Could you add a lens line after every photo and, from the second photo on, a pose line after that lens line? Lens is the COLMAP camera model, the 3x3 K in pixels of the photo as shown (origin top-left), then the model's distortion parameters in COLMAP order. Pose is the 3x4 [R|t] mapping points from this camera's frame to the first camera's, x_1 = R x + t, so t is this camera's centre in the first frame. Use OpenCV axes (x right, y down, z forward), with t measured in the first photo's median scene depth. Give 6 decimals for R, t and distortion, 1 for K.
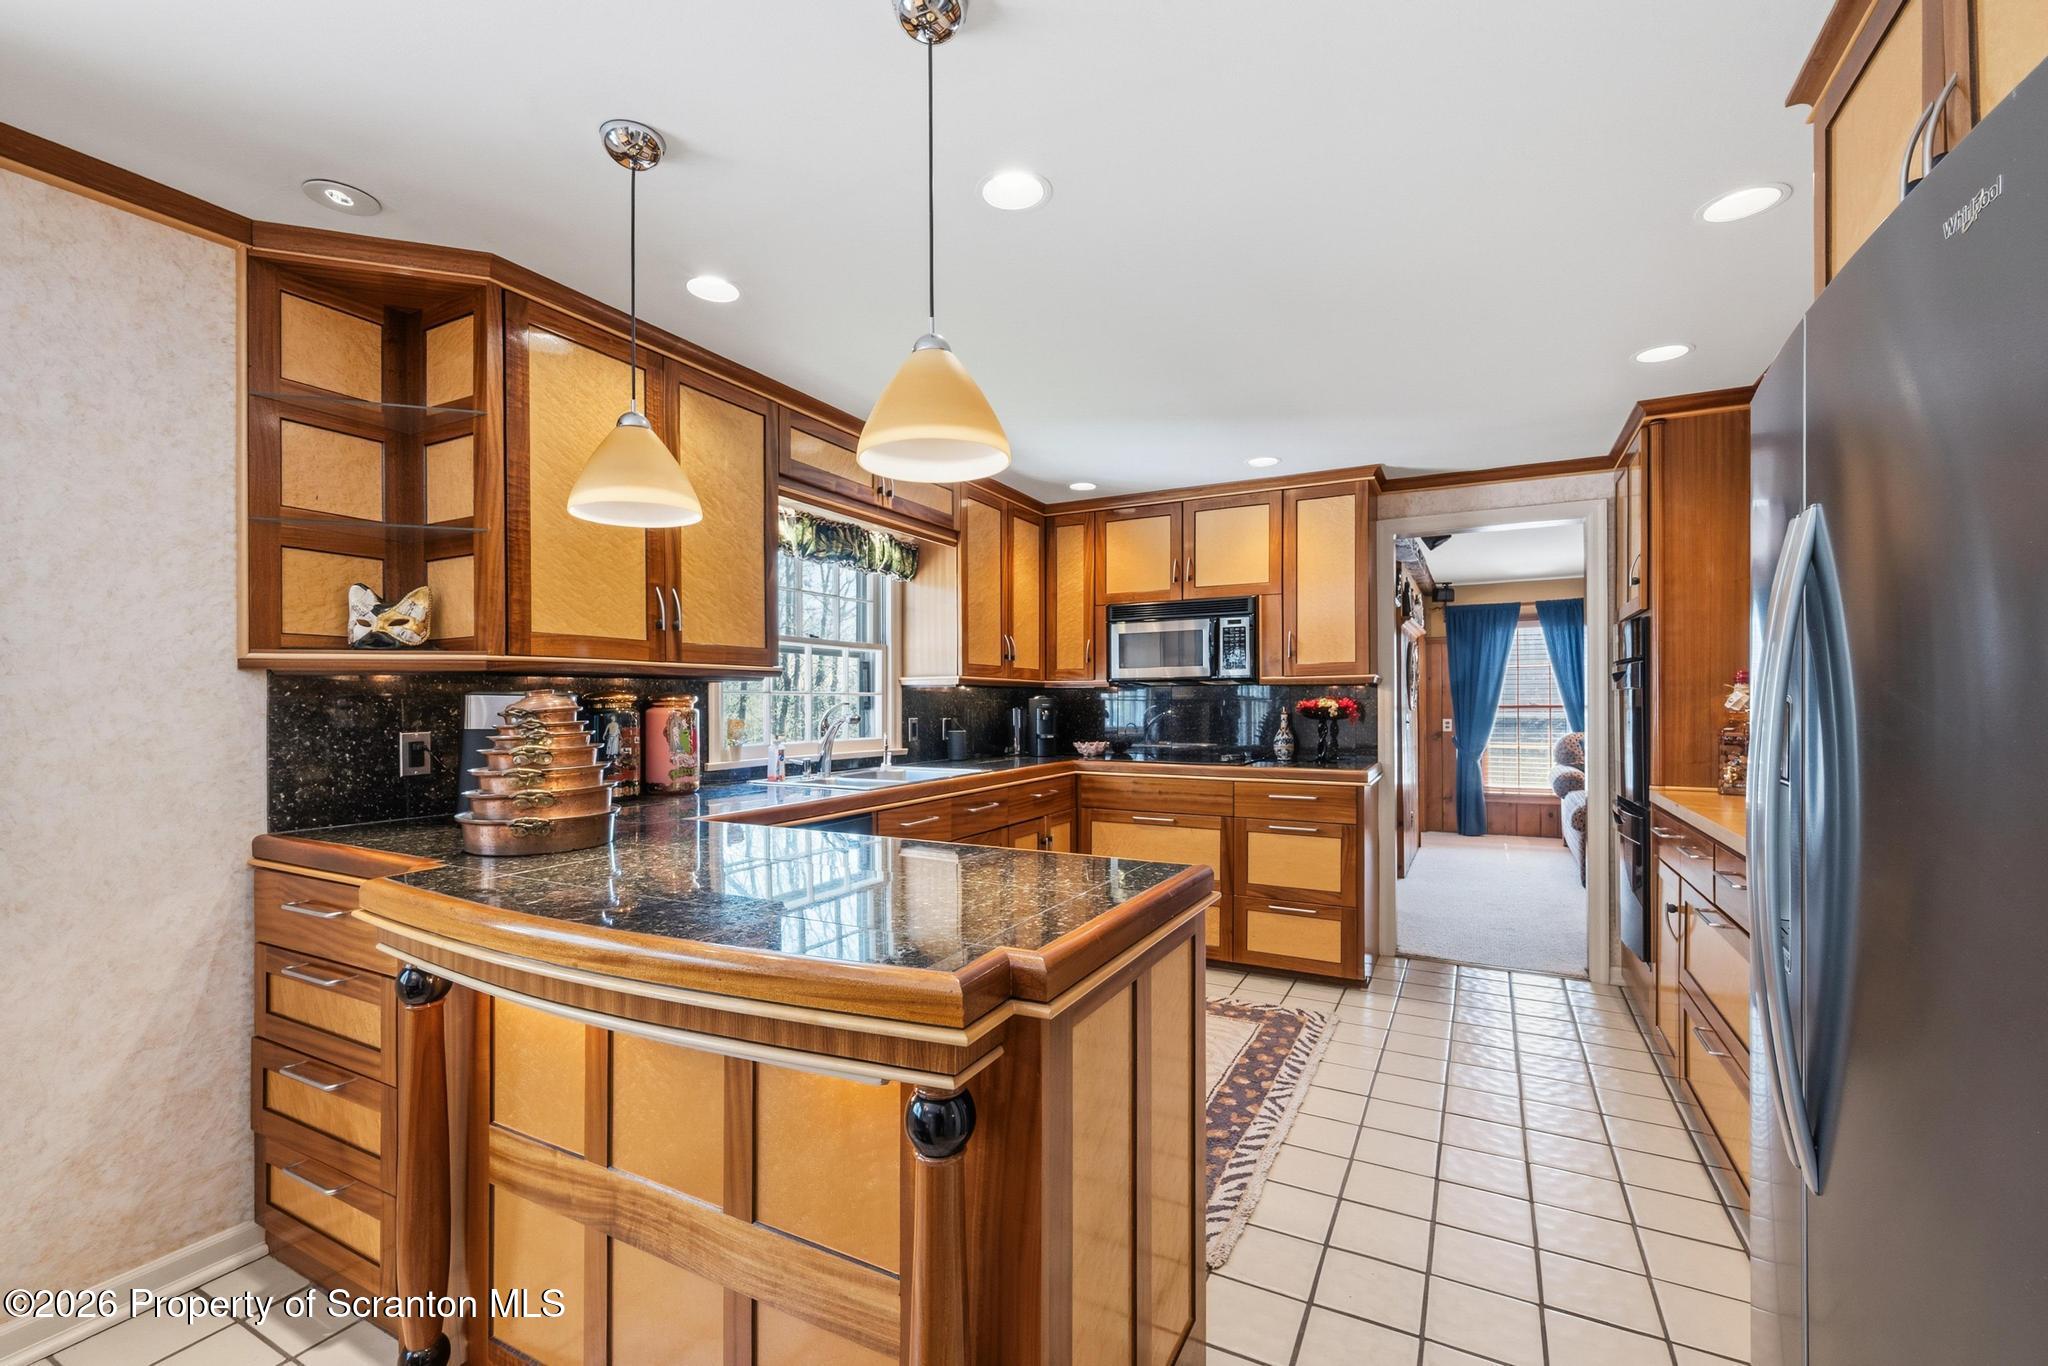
lens RADIAL K [[860.4, 0, 1020.5], [0, 860.4, 701.1], [0, 0, 1]] dist [0.002606, 0.000031]
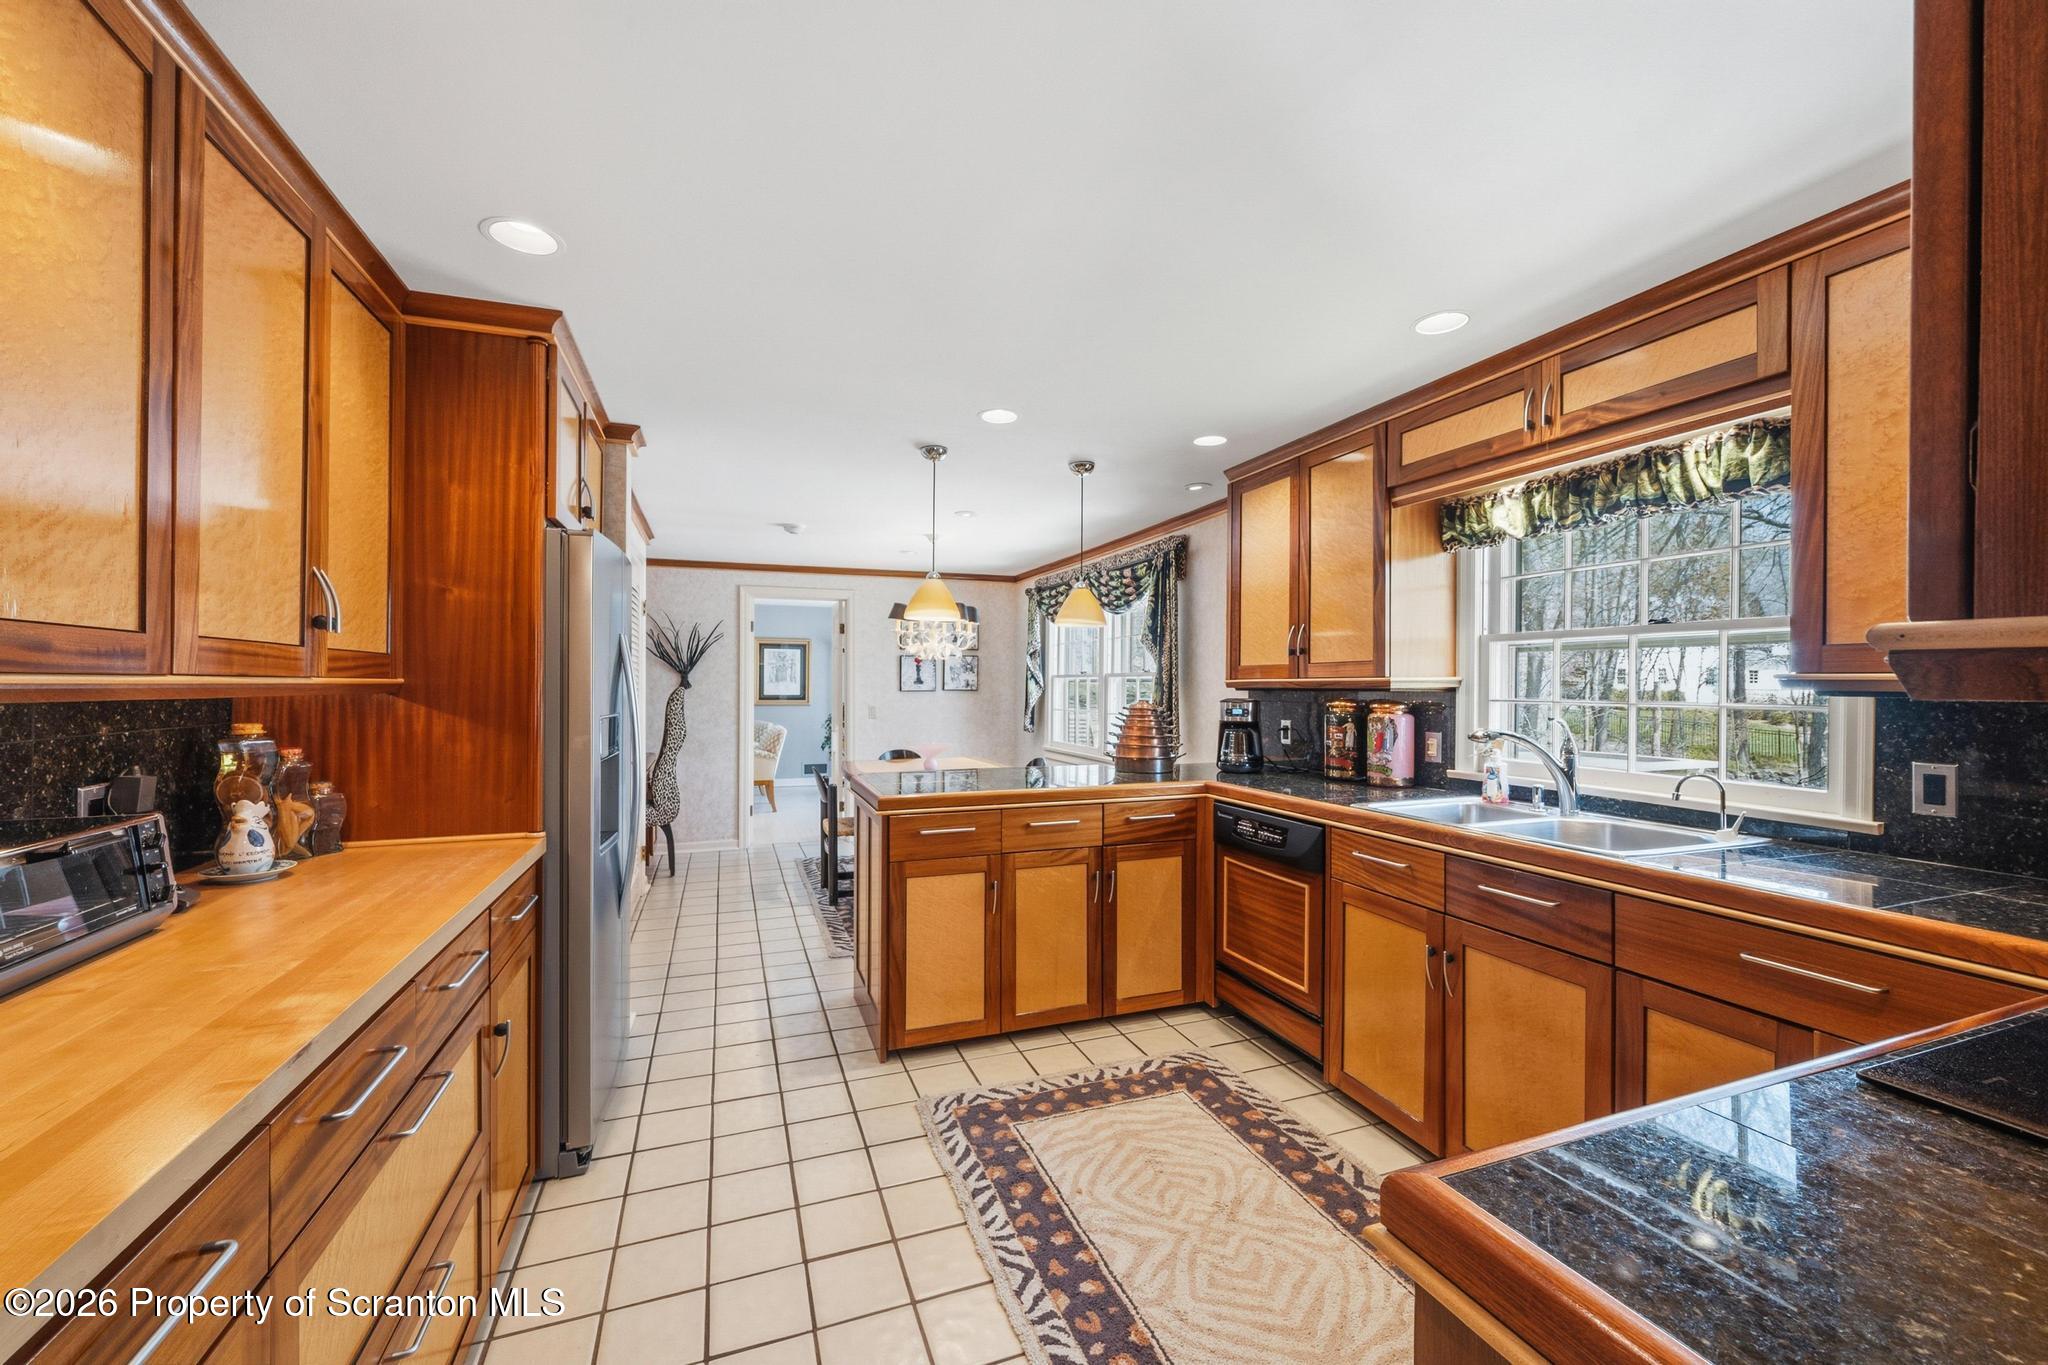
lens RADIAL K [[805.8, 0, 1021.0], [0, 805.8, 682.8], [0, 0, 1]] dist [-0.008546, -0.000067]
pose [[-0.665942, -0.004589, -0.745989, 0.786172], [-0.003472, 0.999989, -0.003053, -0.030346], [0.745996, 0.000557, -0.665951, 1.417667]]
